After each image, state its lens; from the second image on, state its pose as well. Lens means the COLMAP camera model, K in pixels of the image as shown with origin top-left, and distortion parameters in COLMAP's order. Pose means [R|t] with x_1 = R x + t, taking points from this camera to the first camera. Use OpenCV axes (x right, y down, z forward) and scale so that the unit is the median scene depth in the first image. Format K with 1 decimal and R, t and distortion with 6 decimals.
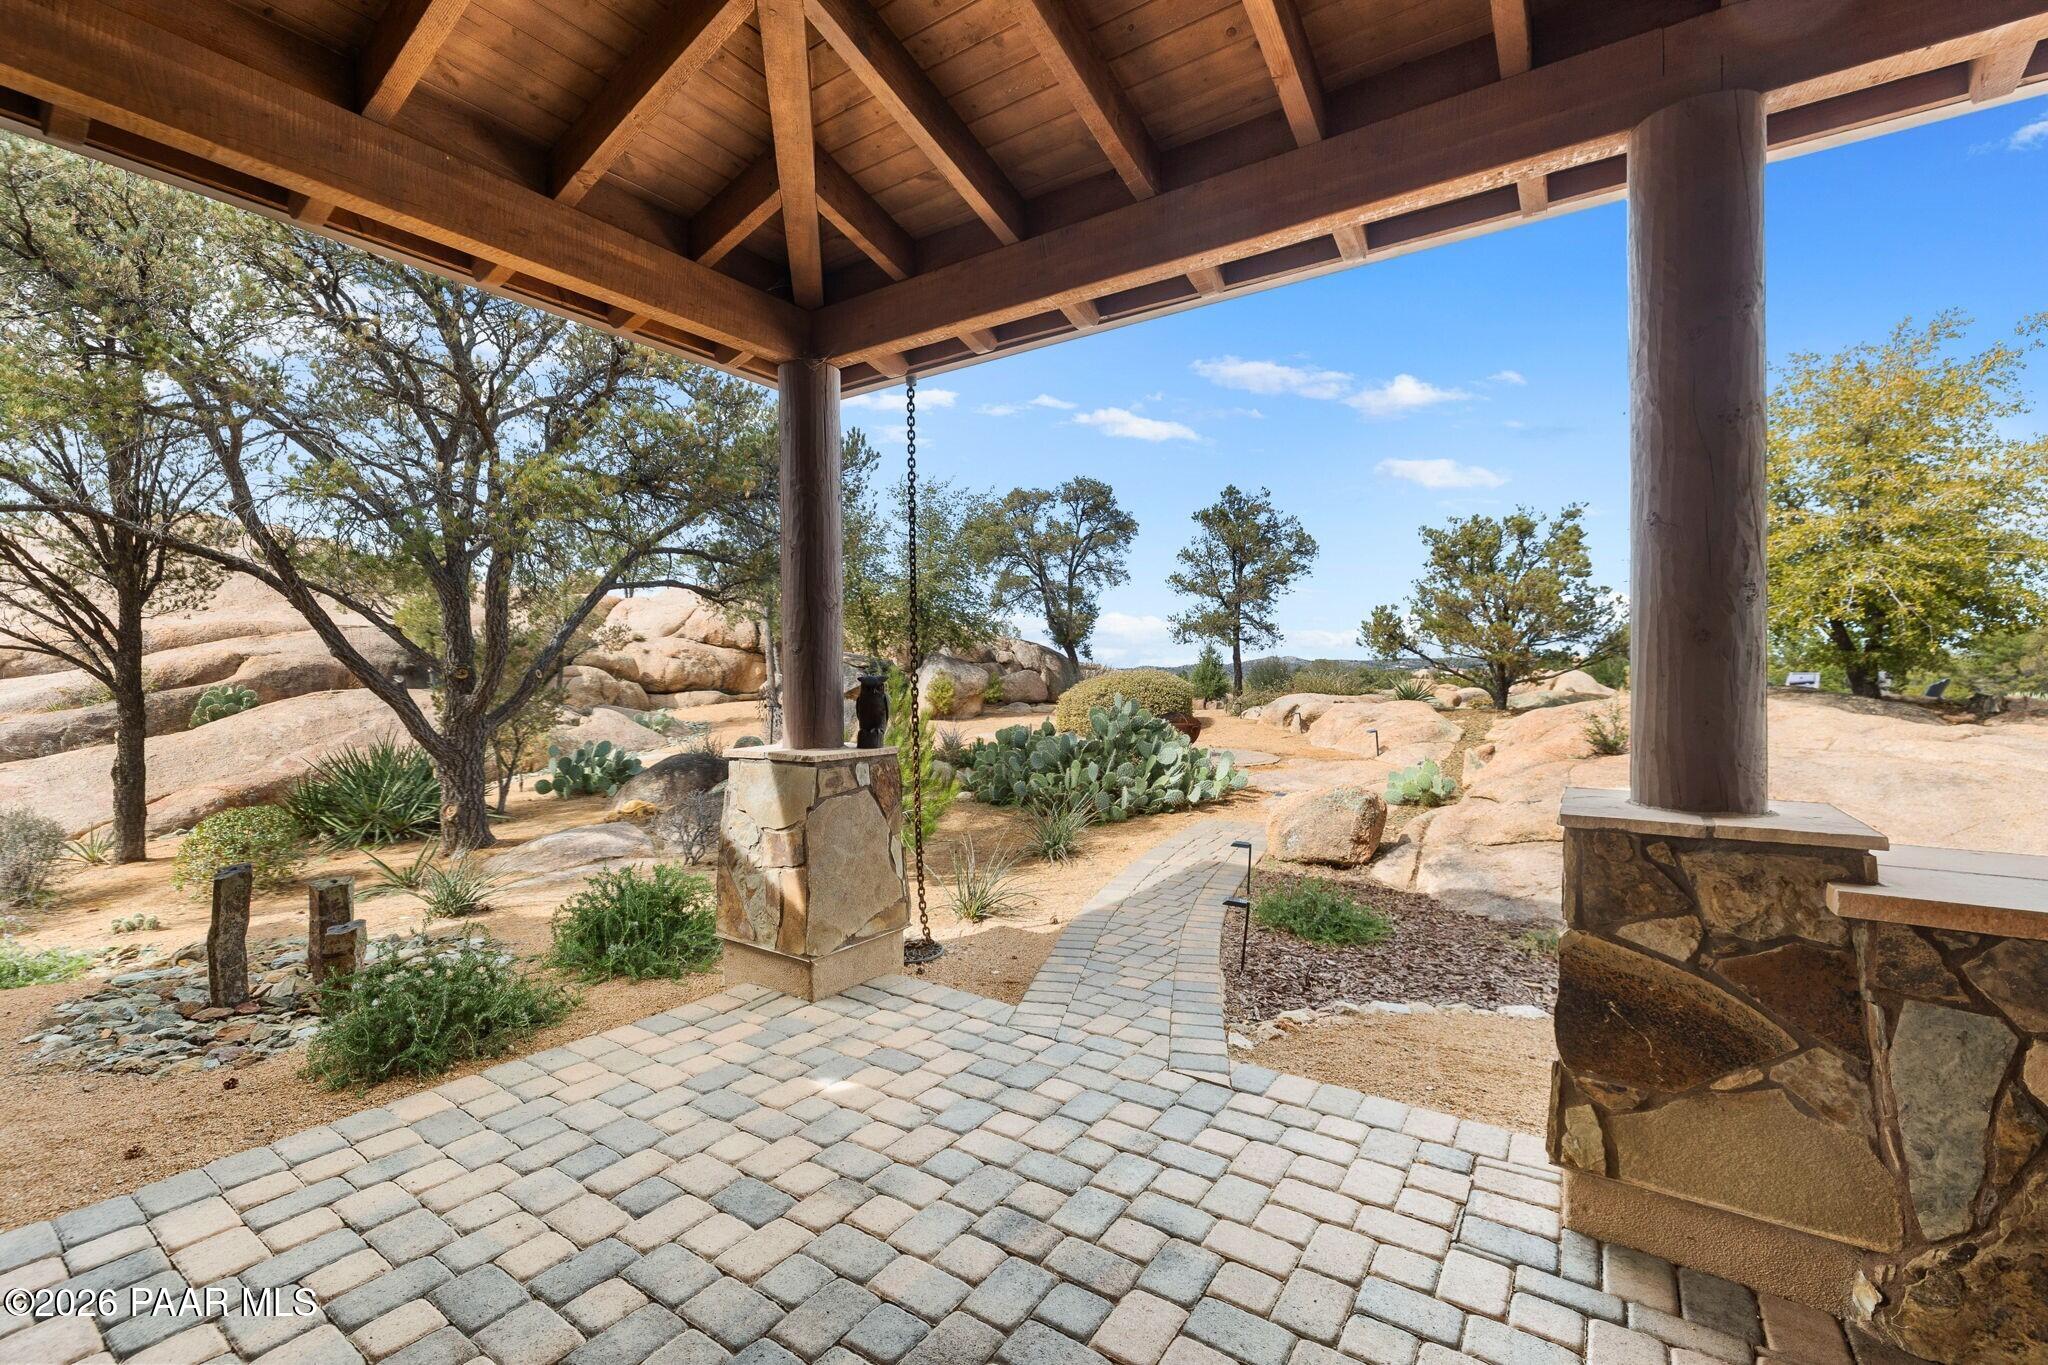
lens RADIAL K [[888.7, 0, 1033.8], [0, 888.7, 687.7], [0, 0, 1]] dist [-0.002253, -0.000235]
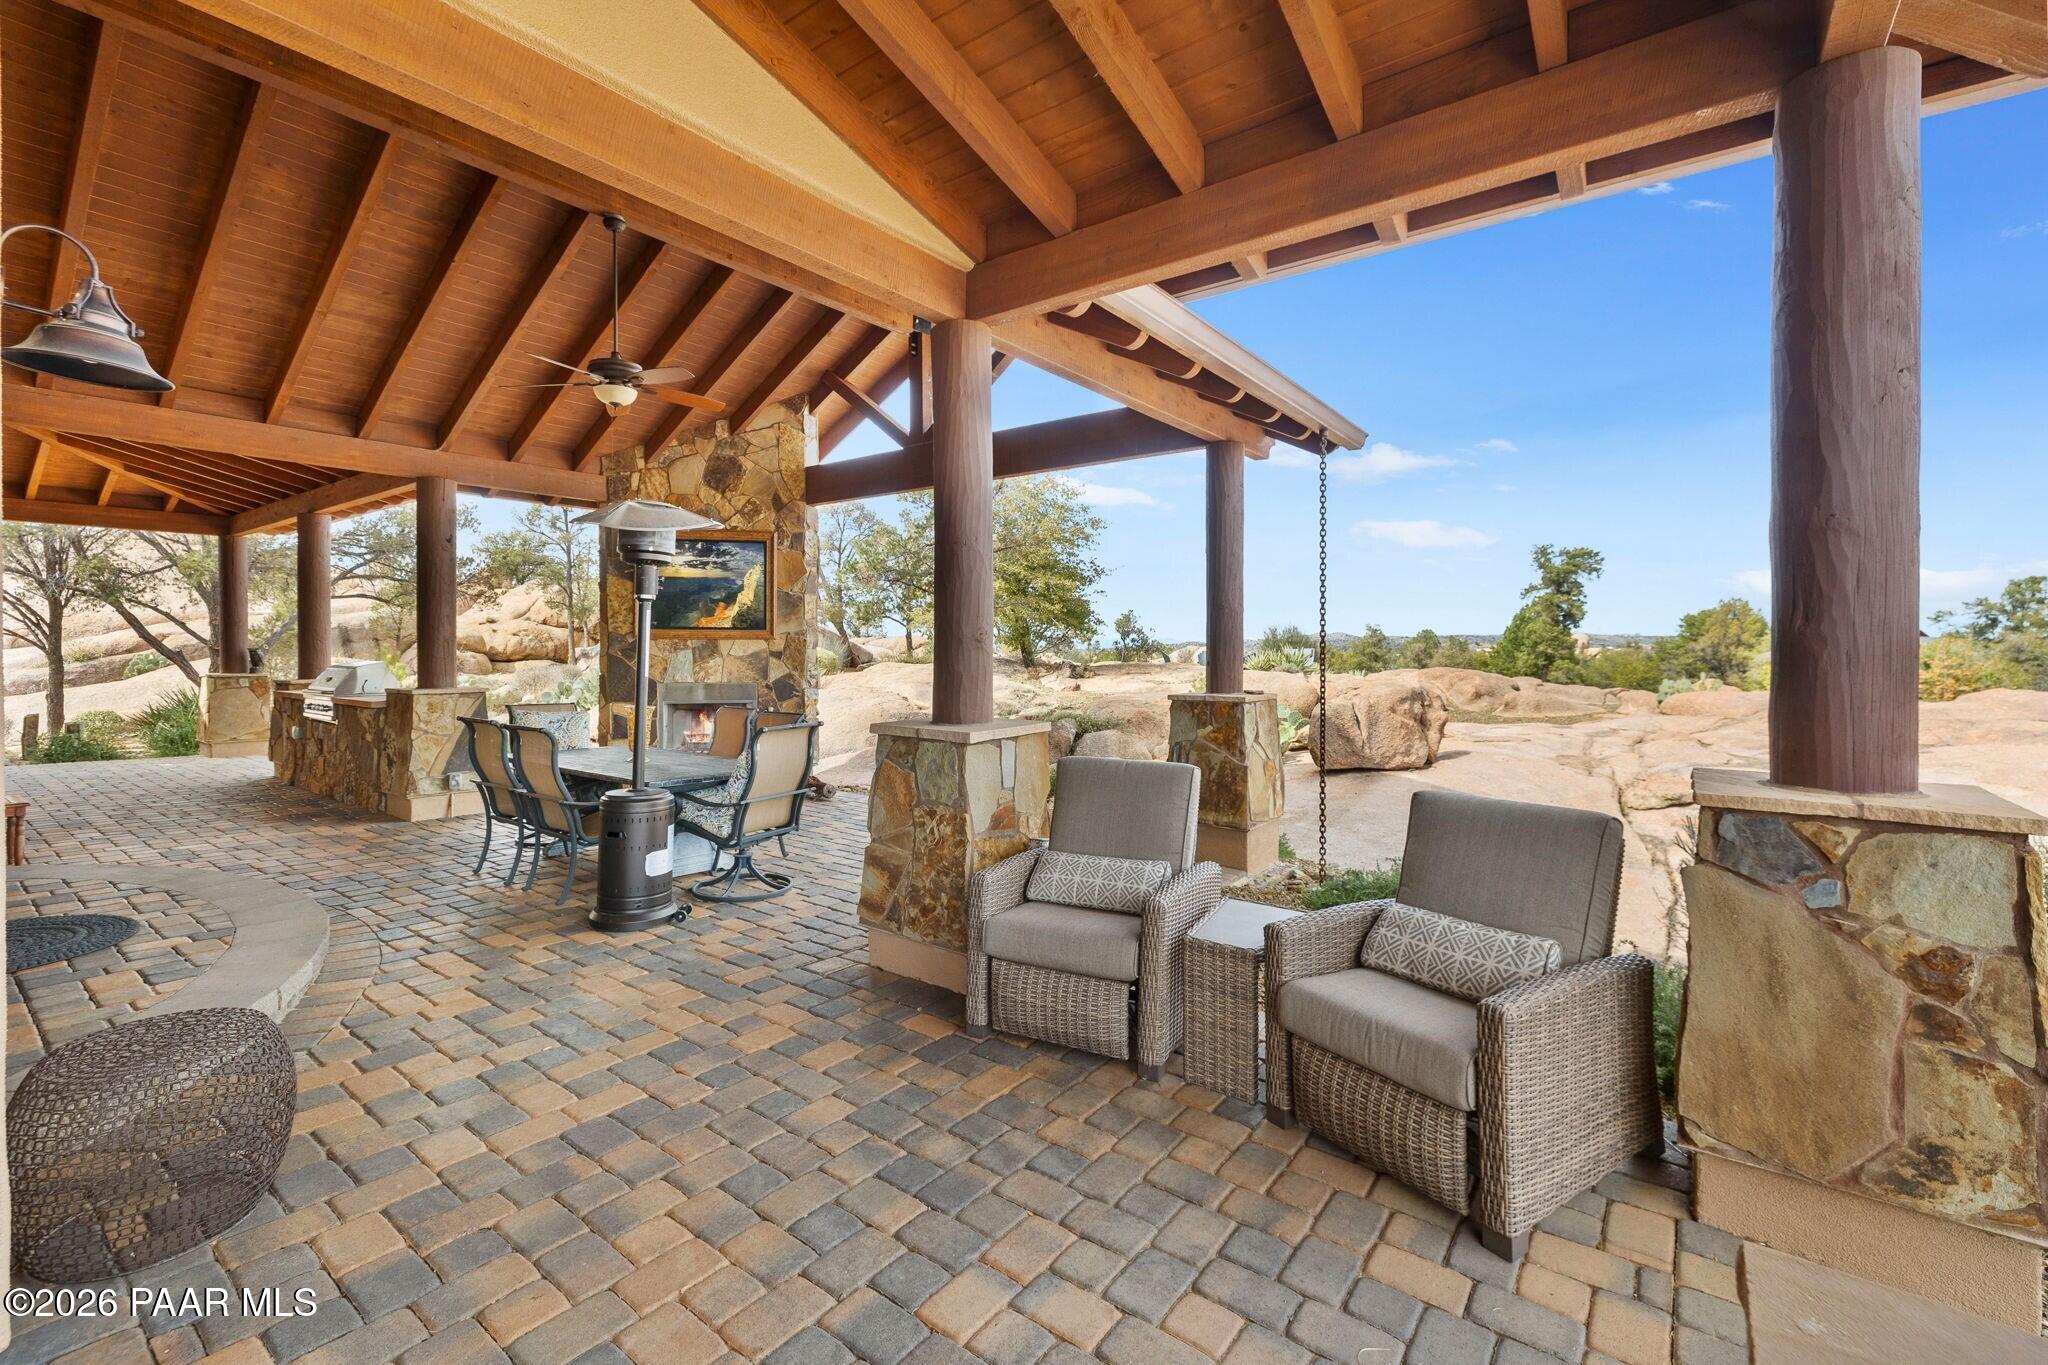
lens RADIAL K [[867.1, 0, 1055.7], [0, 867.1, 652.1], [0, 0, 1]] dist [-0.016993, 0.000026]
pose [[0.999972, 0.002298, -0.007117, 0.442807], [-0.002380, 0.999930, -0.011557, 0.004984], [0.007090, 0.011573, 0.999908, -0.310751]]
